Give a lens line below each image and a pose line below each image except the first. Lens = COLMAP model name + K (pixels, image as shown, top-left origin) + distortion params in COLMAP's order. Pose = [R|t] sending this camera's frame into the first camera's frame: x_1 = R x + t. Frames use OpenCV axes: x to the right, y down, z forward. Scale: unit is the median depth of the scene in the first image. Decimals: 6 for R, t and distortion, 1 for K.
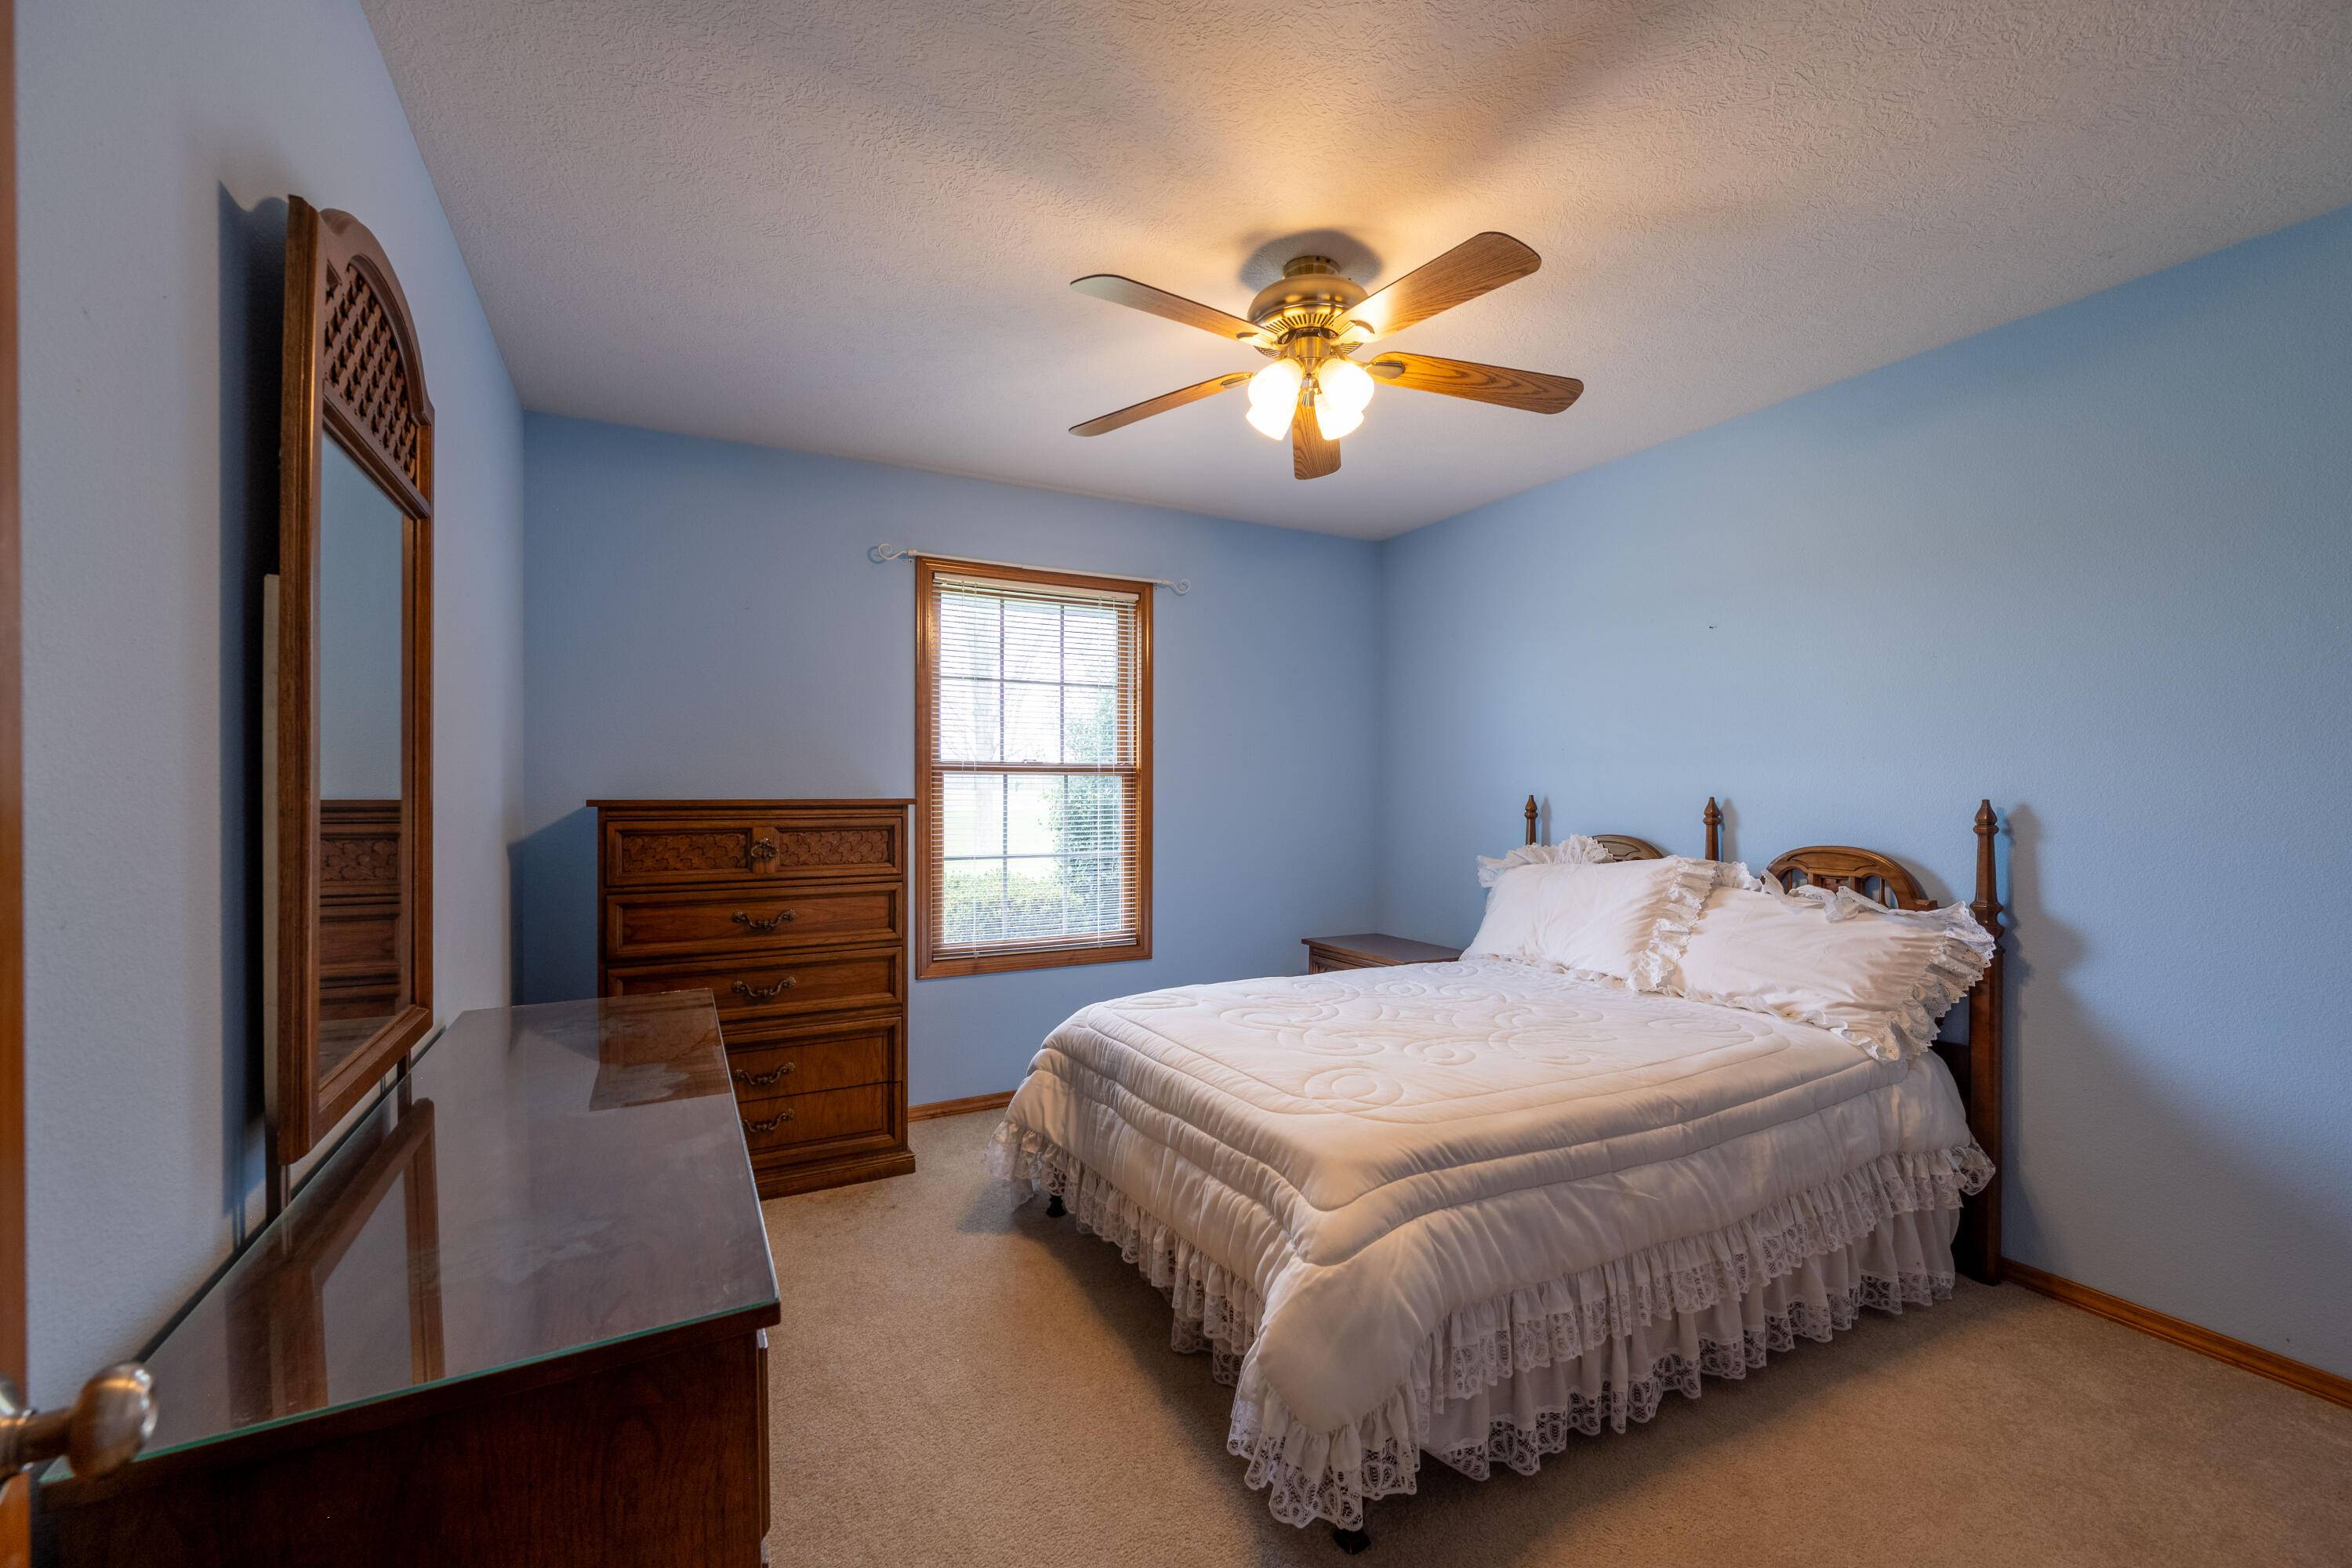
lens RADIAL K [[946.0, 0, 1184.0], [0, 946.0, 788.9], [0, 0, 1]] dist [0.000142, -0.000466]
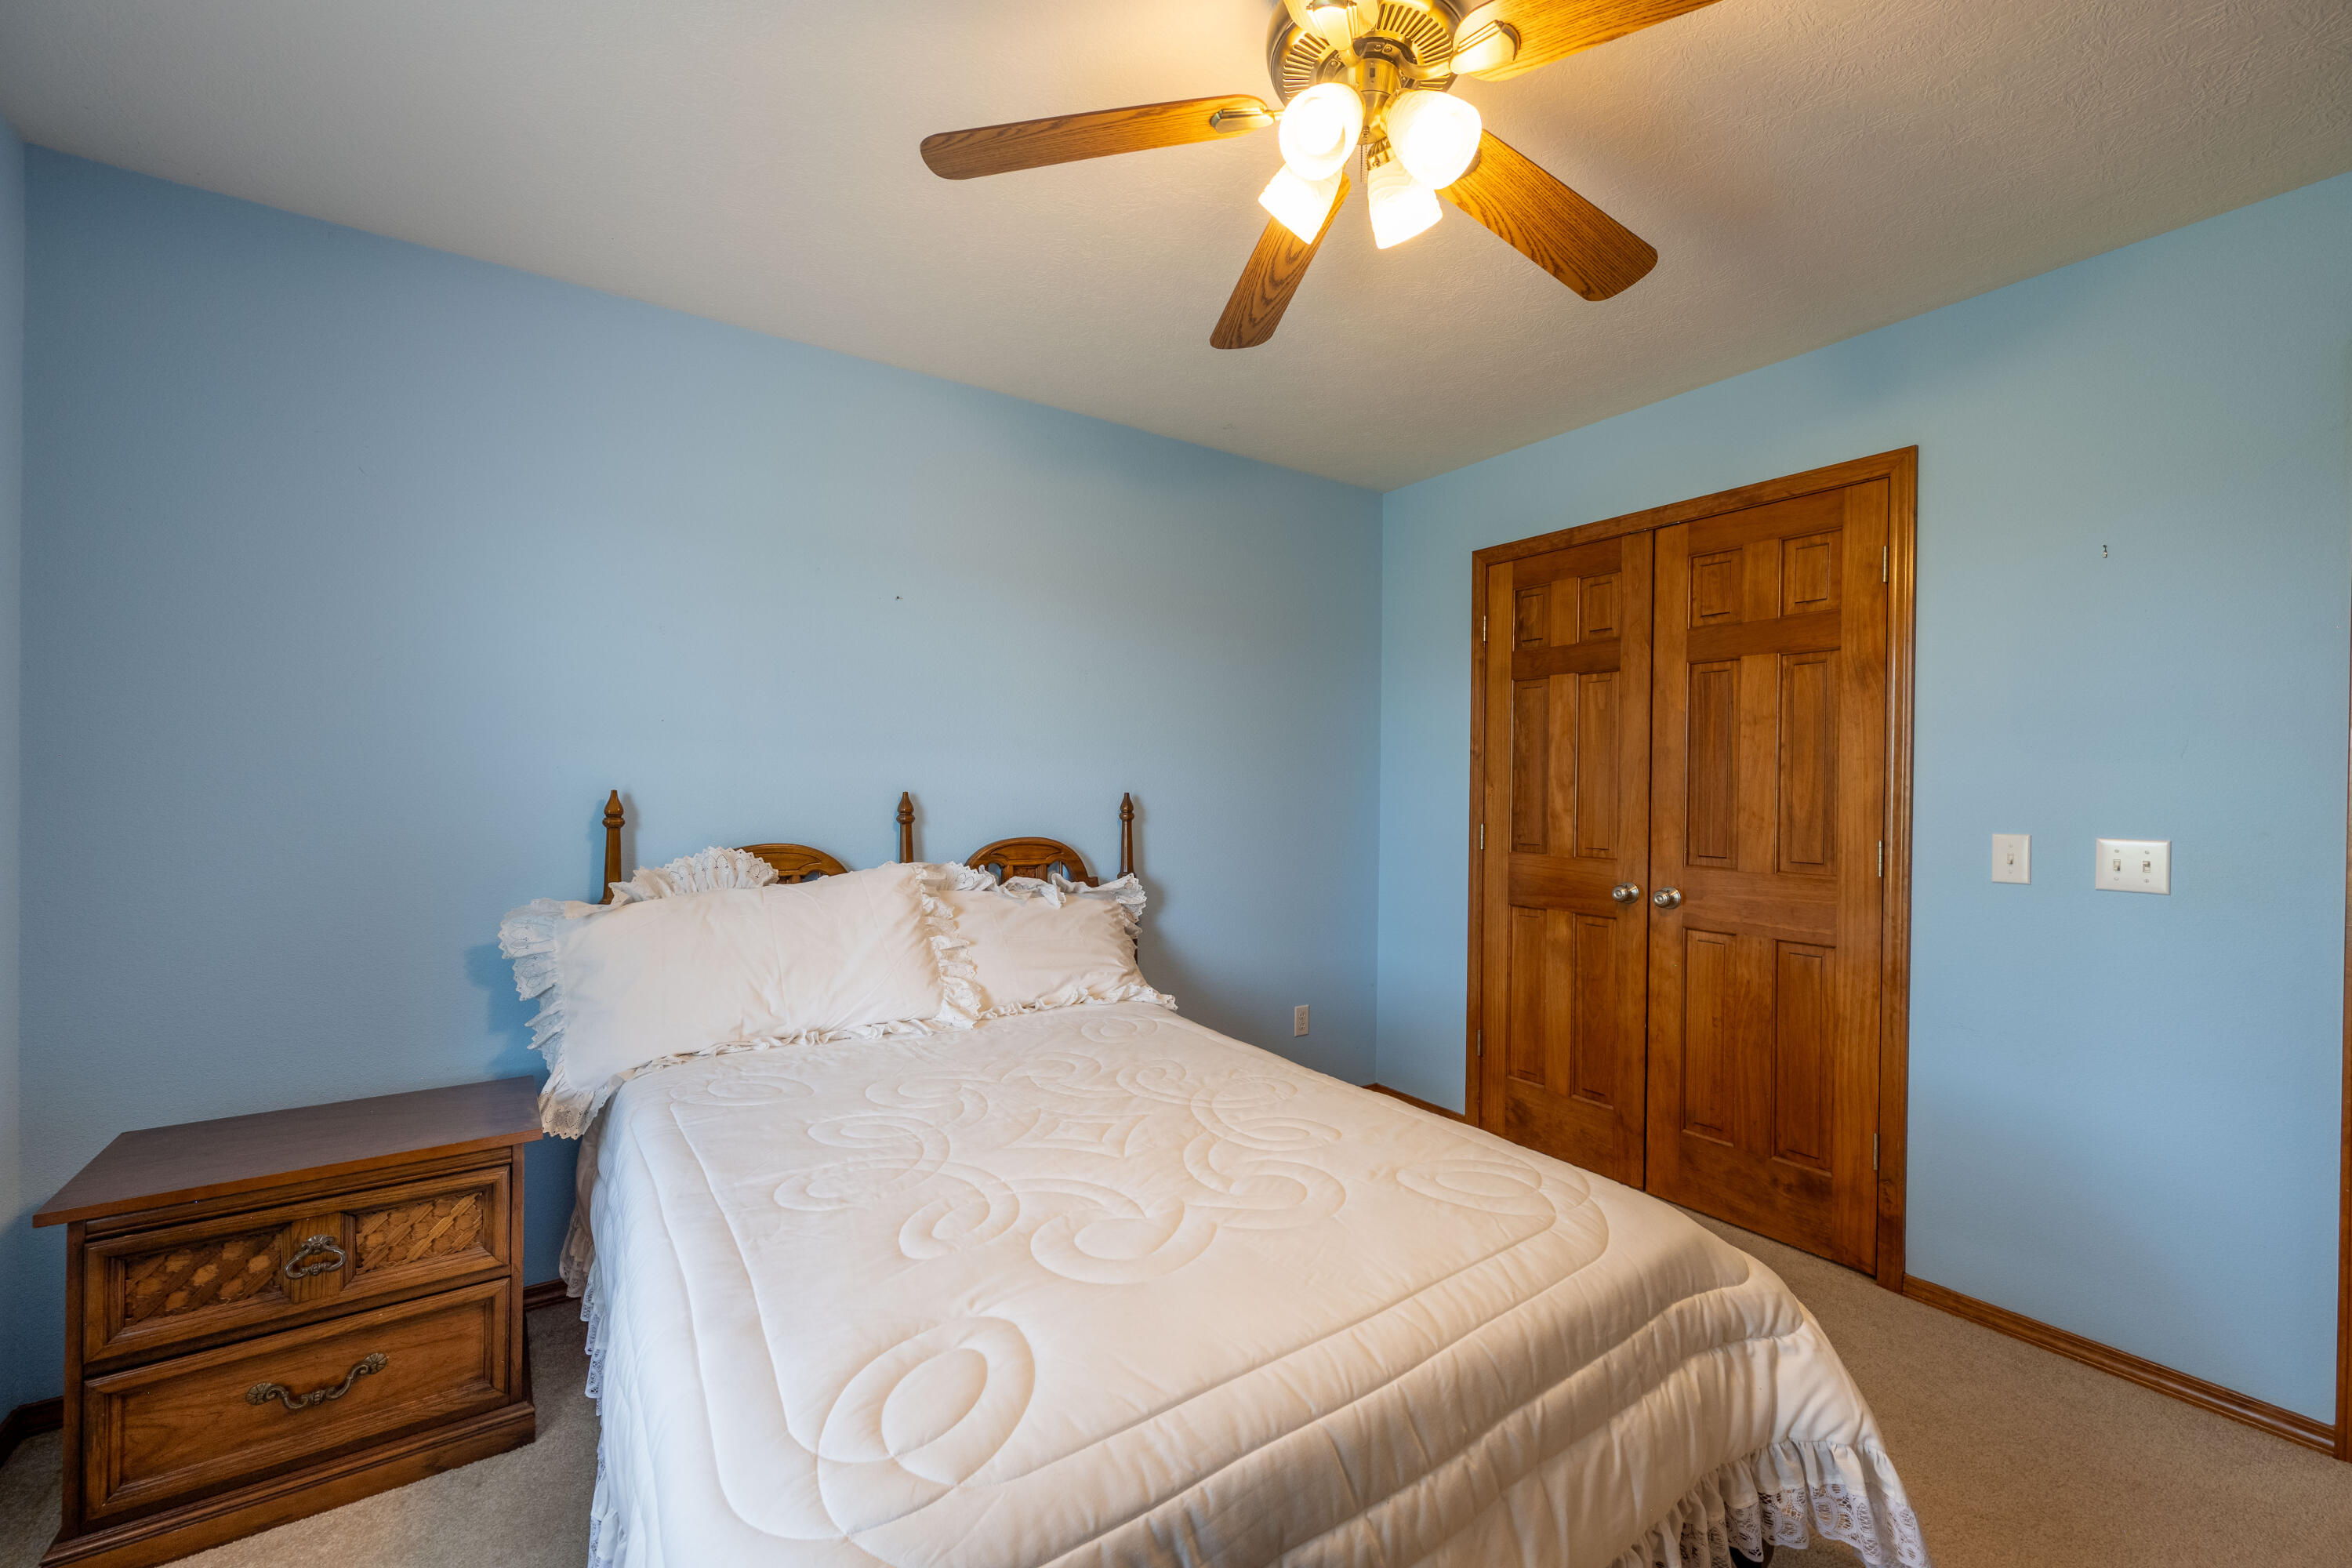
lens RADIAL K [[946.0, 0, 1175.0], [0, 946.0, 775.5], [0, 0, 1]] dist [0.000142, -0.000466]
pose [[-0.102156, 0.010818, 0.994710, -0.363279], [-0.007477, 0.999904, -0.011643, 0.001501], [-0.994740, -0.008627, -0.102065, 0.881479]]
